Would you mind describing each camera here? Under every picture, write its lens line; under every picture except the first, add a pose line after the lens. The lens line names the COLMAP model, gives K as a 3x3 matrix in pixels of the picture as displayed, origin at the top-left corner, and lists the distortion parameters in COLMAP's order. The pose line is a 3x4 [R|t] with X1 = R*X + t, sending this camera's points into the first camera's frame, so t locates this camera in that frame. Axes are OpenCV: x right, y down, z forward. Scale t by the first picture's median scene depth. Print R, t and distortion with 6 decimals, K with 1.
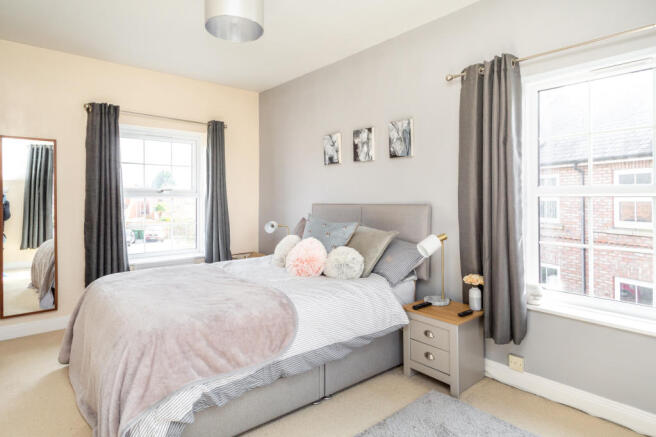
lens RADIAL K [[373.5, 0, 327.8], [0, 373.5, 193.1], [0, 0, 1]] dist [0.000496, 0.000037]
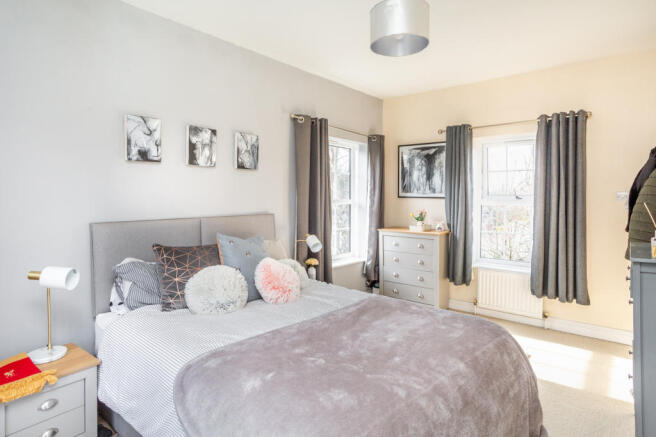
lens RADIAL K [[373.5, 0, 327.8], [0, 373.5, 193.1], [0, 0, 1]] dist [0.000496, 0.000037]
pose [[-0.157787, 0.004036, 0.987465, -0.792059], [-0.023536, 0.999692, -0.007846, -0.025486], [-0.987193, -0.024479, -0.157643, 0.869597]]
